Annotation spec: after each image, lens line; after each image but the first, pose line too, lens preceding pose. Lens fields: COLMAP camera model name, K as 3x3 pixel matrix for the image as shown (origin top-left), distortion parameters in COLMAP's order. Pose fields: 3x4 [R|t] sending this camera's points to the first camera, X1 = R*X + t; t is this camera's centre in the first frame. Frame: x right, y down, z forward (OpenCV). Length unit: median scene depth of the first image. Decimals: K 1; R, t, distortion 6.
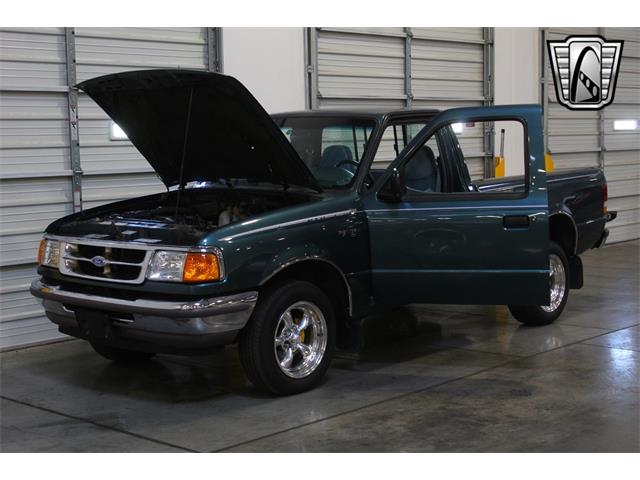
lens RADIAL K [[1039.5, 0, 327.0], [0, 1039.5, 253.8], [0, 0, 1]] dist [0.006362, 0.000000]
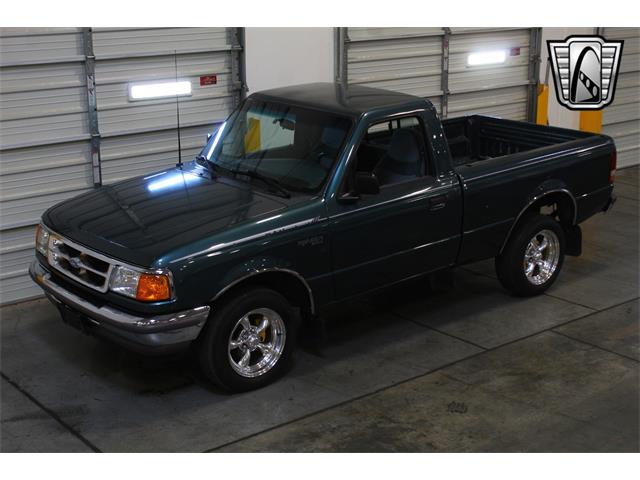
lens RADIAL K [[970.7, 0, 321.7], [0, 970.7, 254.6], [0, 0, 1]] dist [-0.011416, 0.000000]
pose [[0.989622, 0.057079, -0.131870, 0.163556], [-0.031629, 0.981740, 0.187579, -0.192163], [0.140169, -0.181461, 0.973357, 0.045056]]
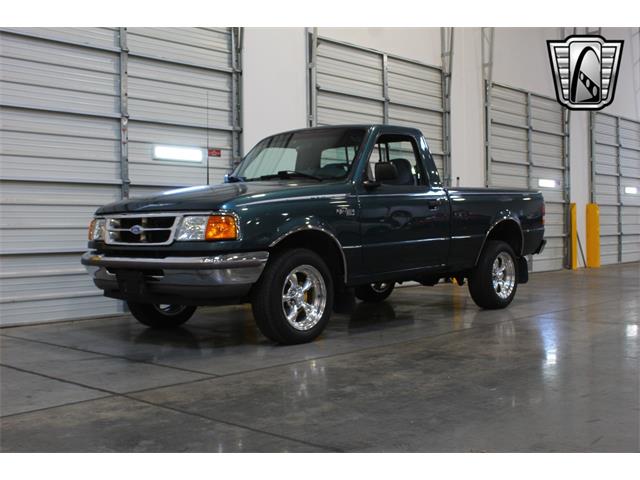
lens RADIAL K [[755.0, 0, 321.6], [0, 755.0, 238.9], [0, 0, 1]] dist [-0.073001, 0.000000]
pose [[0.999969, 0.006887, 0.003771, -0.008891], [-0.006482, 0.995110, -0.098564, 0.097703], [-0.004432, 0.098536, 0.995124, 0.132018]]
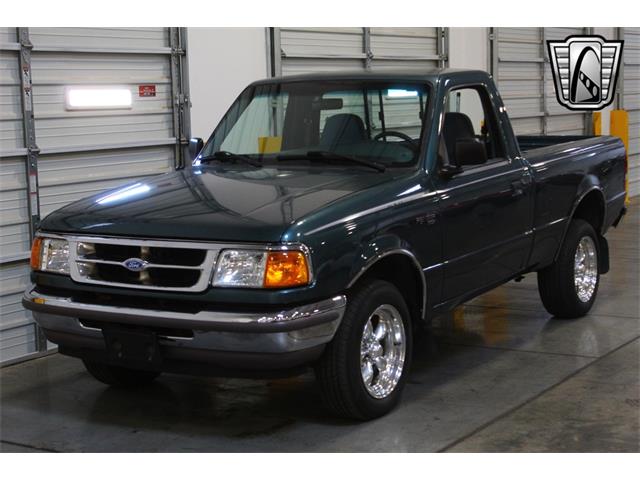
lens RADIAL K [[1157.3, 0, 317.4], [0, 1157.3, 245.5], [0, 0, 1]] dist [0.015862, 0.000000]
pose [[0.985454, -0.029870, 0.167294, -0.220305], [0.027792, 0.999505, 0.014750, -0.015839], [-0.167652, -0.009886, 0.985797, 0.102535]]
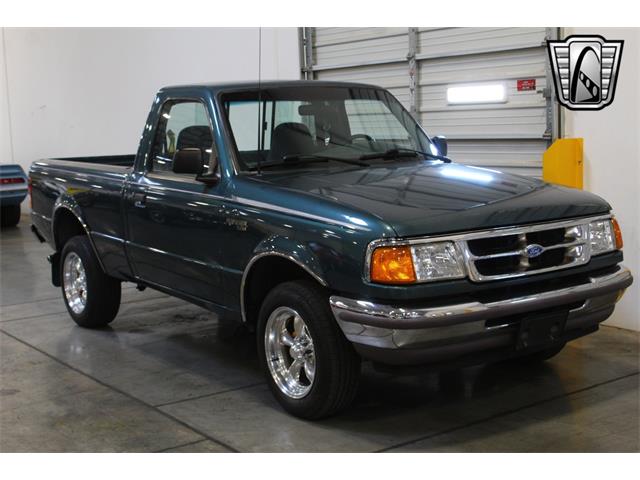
lens RADIAL K [[970.7, 0, 318.3], [0, 970.7, 235.1], [0, 0, 1]] dist [-0.011416, 0.000000]
pose [[-0.201174, 0.148959, -0.968163, 0.940534], [-0.064232, 0.984237, 0.164779, -0.170510], [0.977447, 0.095336, -0.188435, 1.382628]]
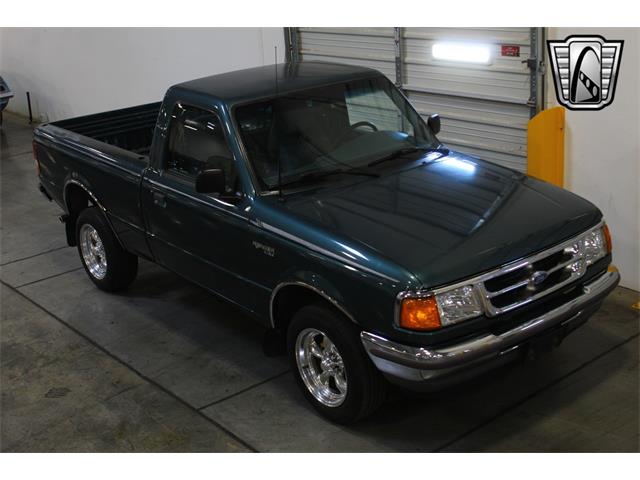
lens RADIAL K [[918.9, 0, 318.6], [0, 918.9, 237.9], [0, 0, 1]] dist [-0.003731, 0.000000]
pose [[-0.137254, 0.353050, -0.925482, 0.929485], [-0.032986, 0.932177, 0.360496, -0.350244], [0.989986, 0.080008, -0.116300, 1.308864]]
